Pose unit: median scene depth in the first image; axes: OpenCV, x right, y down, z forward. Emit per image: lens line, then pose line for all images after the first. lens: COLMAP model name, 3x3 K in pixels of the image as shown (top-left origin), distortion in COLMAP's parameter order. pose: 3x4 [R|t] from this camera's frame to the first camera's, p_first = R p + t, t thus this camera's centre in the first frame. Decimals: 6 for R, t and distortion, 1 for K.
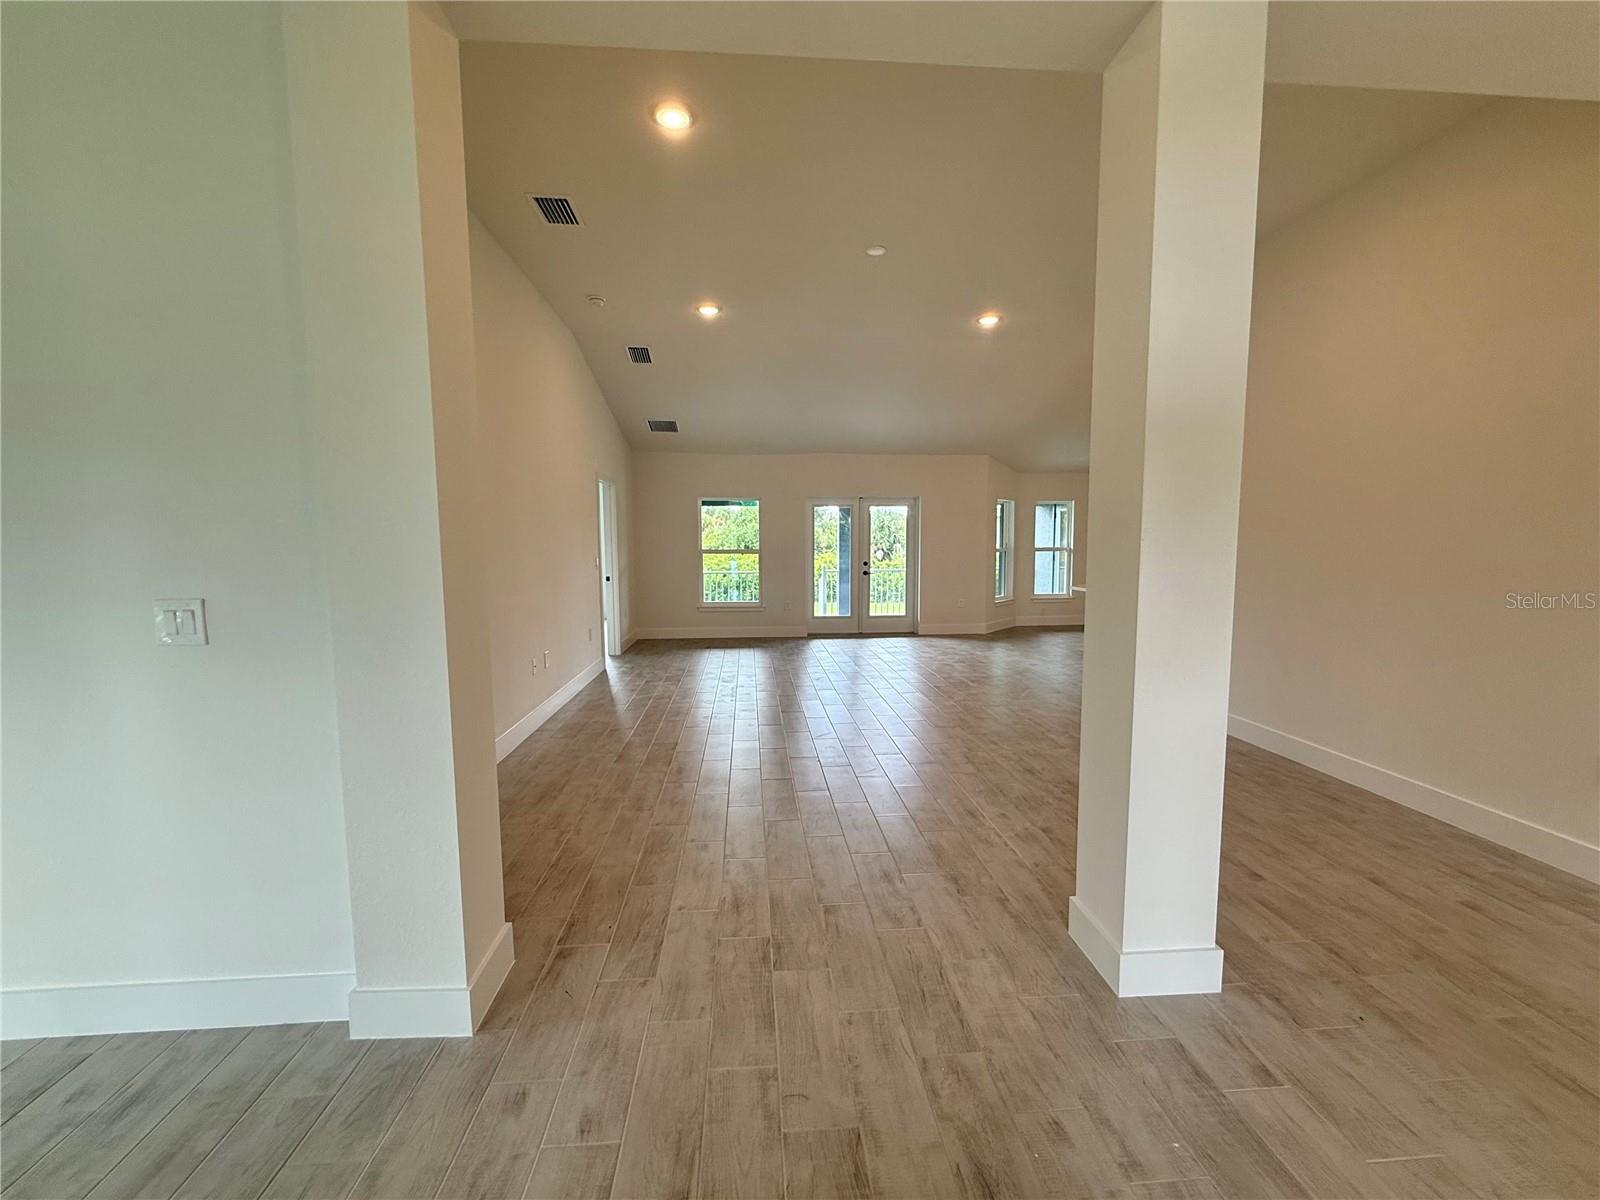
lens RADIAL K [[637.6, 0, 795.3], [0, 637.6, 599.5], [0, 0, 1]] dist [0.000072, 0.000118]
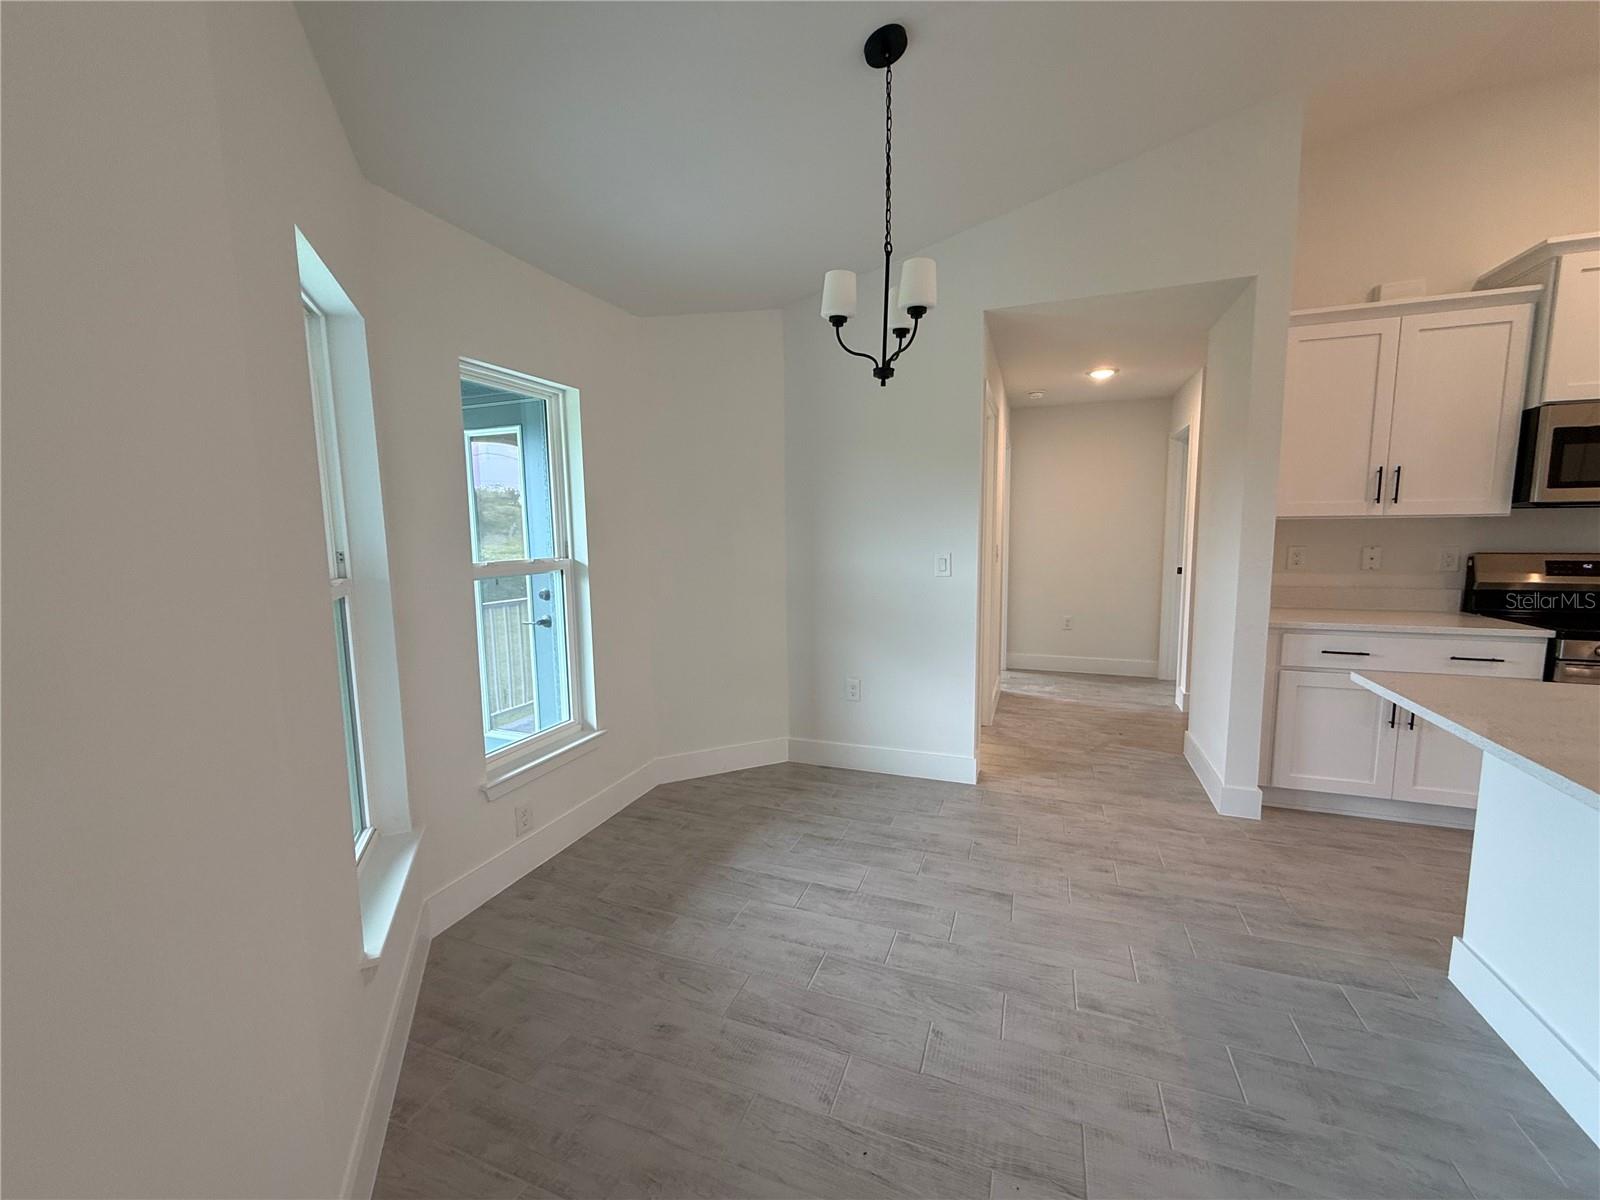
lens RADIAL K [[637.6, 0, 795.3], [0, 637.6, 599.5], [0, 0, 1]] dist [0.000072, 0.000118]
pose [[0.430398, -0.099481, 0.897140, 0.254907], [0.094600, 0.993406, 0.064772, -0.085412], [-0.897668, 0.056991, 0.436971, 0.923931]]
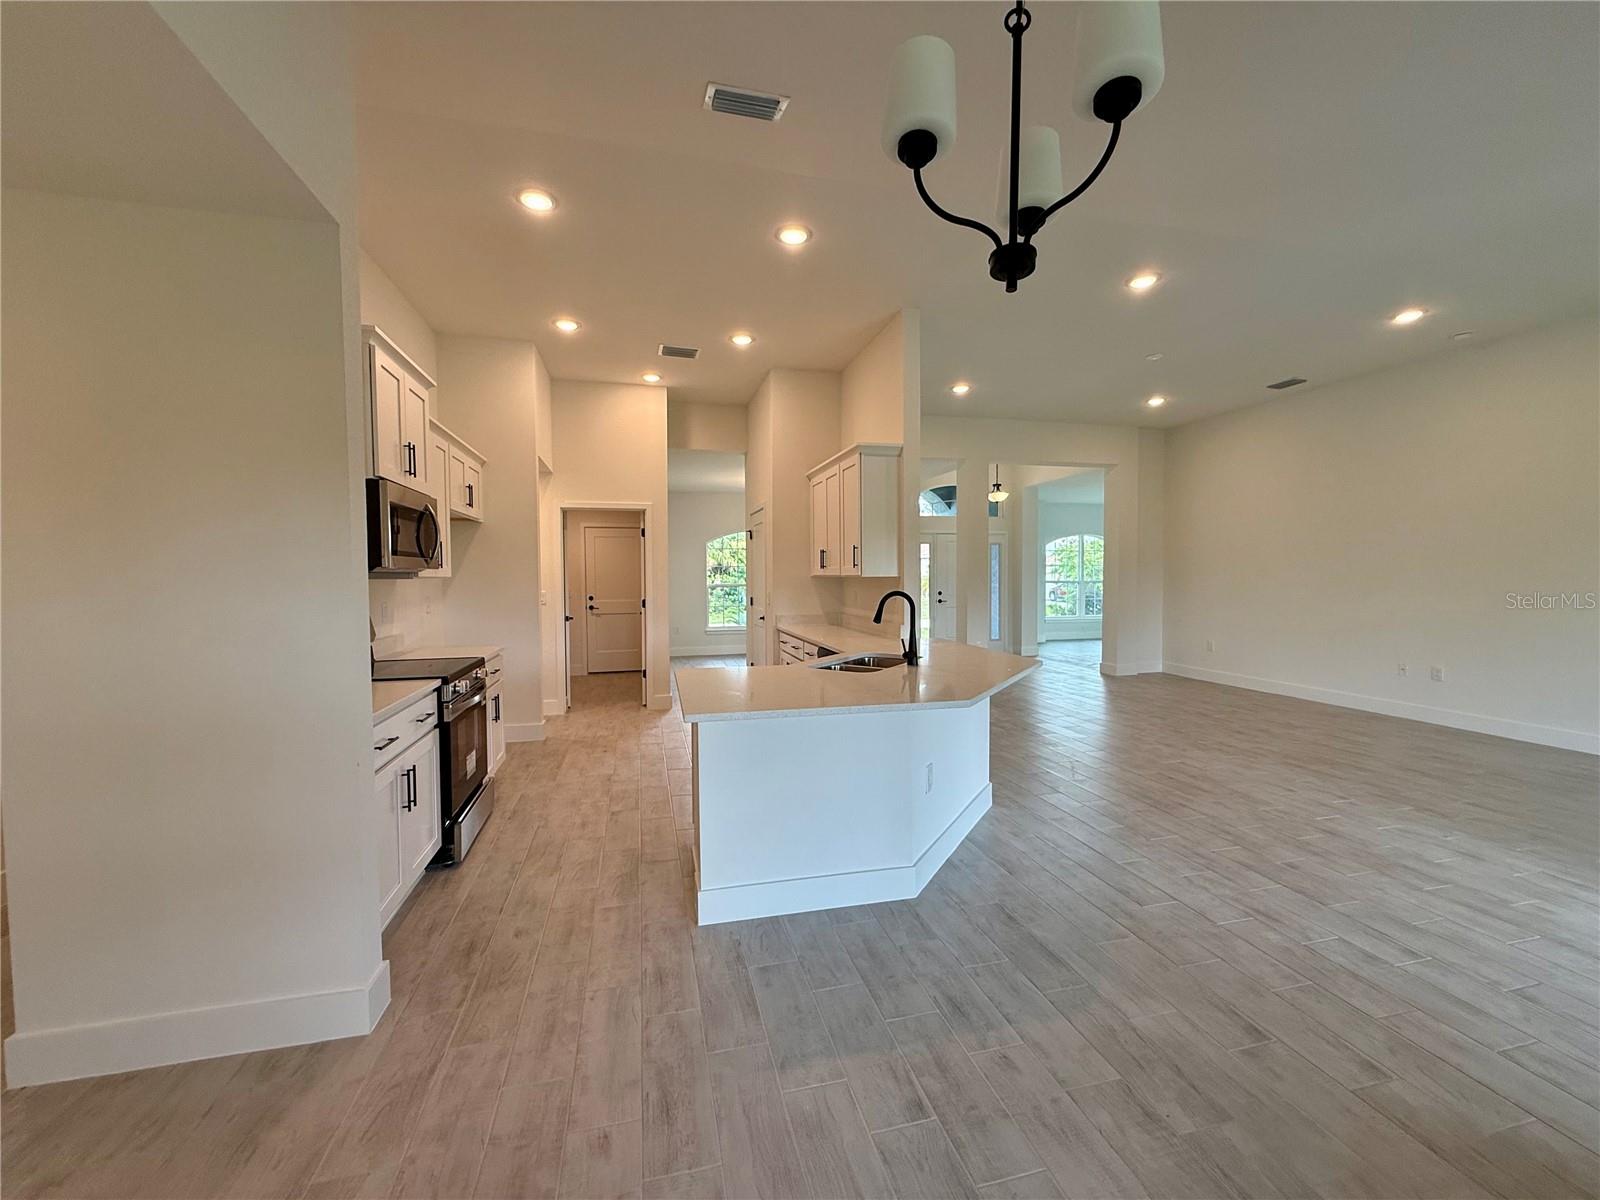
lens RADIAL K [[637.6, 0, 795.3], [0, 637.6, 599.5], [0, 0, 1]] dist [0.000072, 0.000118]
pose [[-0.986957, 0.019045, -0.159856, 0.533032], [-0.002373, 0.991149, 0.132733, -0.106135], [0.160969, 0.131381, -0.978176, 1.095158]]
